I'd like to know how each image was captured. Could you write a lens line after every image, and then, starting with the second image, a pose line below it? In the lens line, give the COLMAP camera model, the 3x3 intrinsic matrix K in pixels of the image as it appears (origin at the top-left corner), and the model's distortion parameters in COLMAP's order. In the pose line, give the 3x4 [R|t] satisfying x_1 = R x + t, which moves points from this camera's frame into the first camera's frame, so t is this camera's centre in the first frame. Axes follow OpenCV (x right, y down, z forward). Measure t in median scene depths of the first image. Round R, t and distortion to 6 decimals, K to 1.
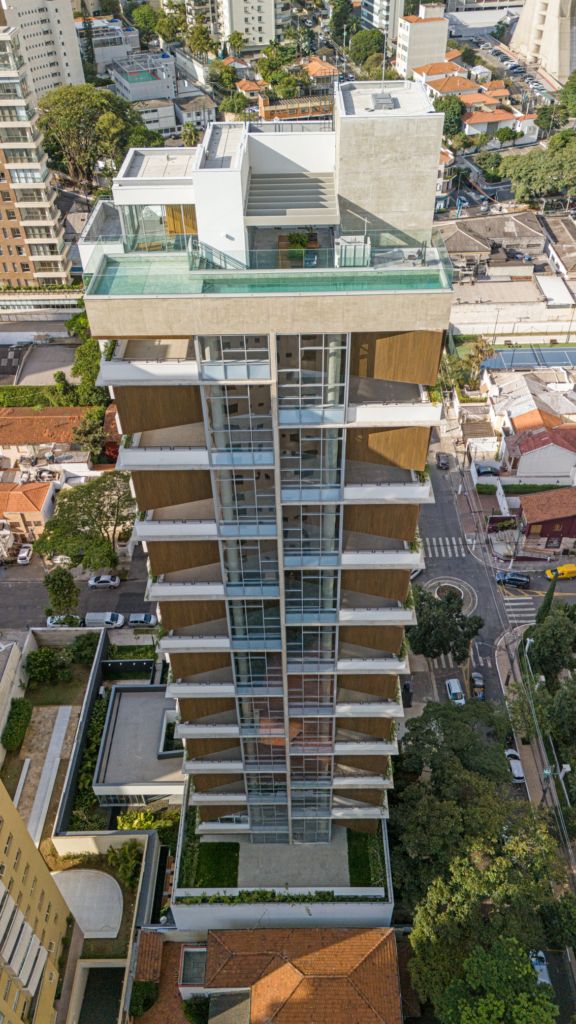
lens RADIAL K [[760.8, 0, 290.6], [0, 760.8, 507.2], [0, 0, 1]] dist [0.049574, -0.047827]
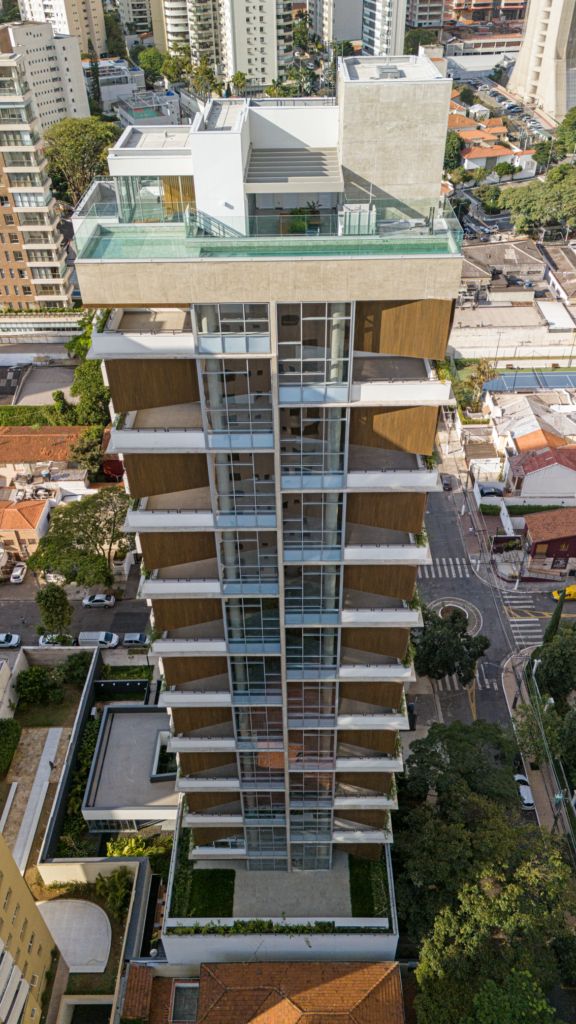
lens RADIAL K [[760.8, 0, 290.0], [0, 760.8, 506.5], [0, 0, 1]] dist [0.049574, -0.047827]
pose [[0.999988, 0.004757, -0.000817, -0.000155], [-0.004792, 0.998693, -0.050884, 0.031006], [0.000573, 0.050888, 0.998704, 0.025478]]
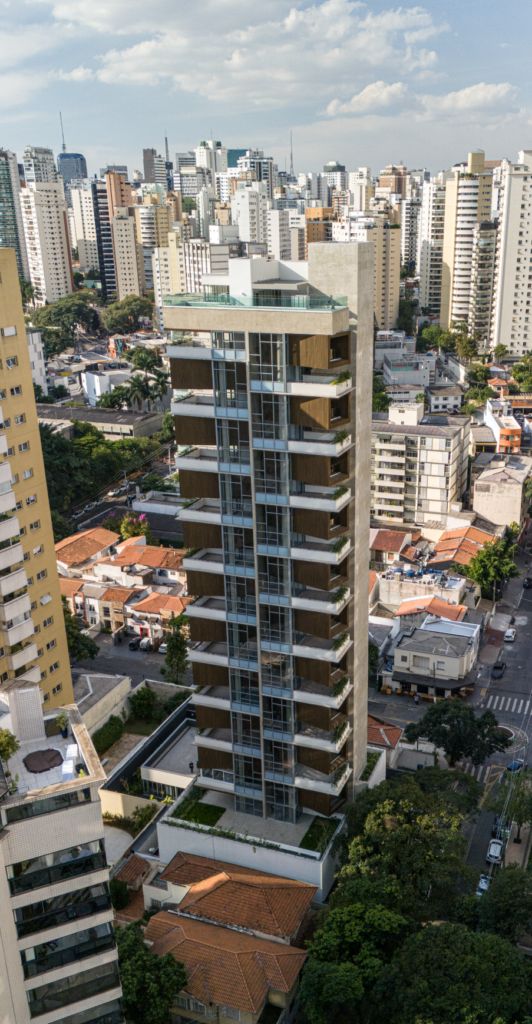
lens RADIAL K [[878.2, 0, 327.5], [0, 878.2, 566.8], [0, 0, 1]] dist [0.054124, -0.018882]
pose [[0.941823, 0.137316, -0.306779, 0.383456], [-0.233940, 0.923177, -0.304985, 0.391209], [0.241333, 0.359010, 0.901593, -0.305644]]
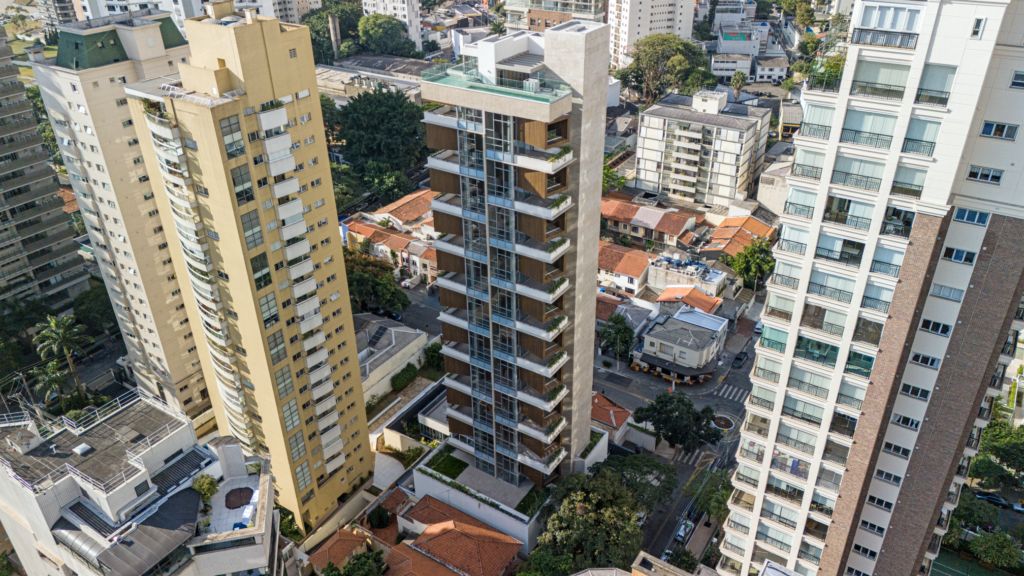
lens RADIAL K [[760.8, 0, 512.9], [0, 760.8, 287.5], [0, 0, 1]] dist [0.049574, -0.047827]
pose [[0.837327, 0.280563, -0.469221, 0.522122], [-0.366076, 0.925189, -0.100063, 0.188697], [0.406045, 0.255556, 0.877393, -0.340917]]
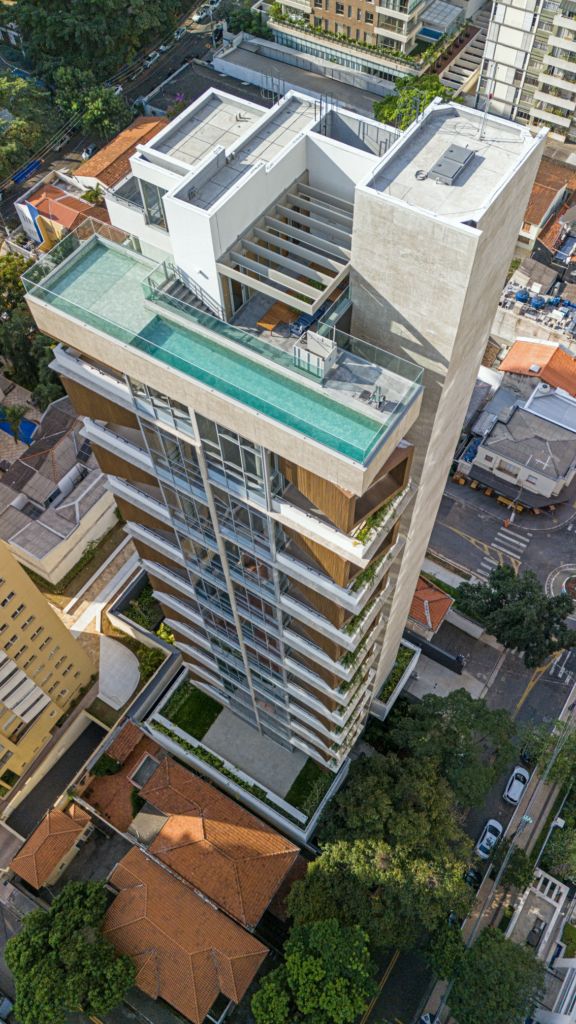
lens RADIAL K [[760.8, 0, 288.7], [0, 760.8, 510.0], [0, 0, 1]] dist [0.049574, -0.047827]
pose [[0.837323, 0.469536, -0.280047, 0.153962], [-0.358099, 0.858095, 0.368020, -0.203176], [0.413106, -0.207866, 0.886643, 0.098621]]
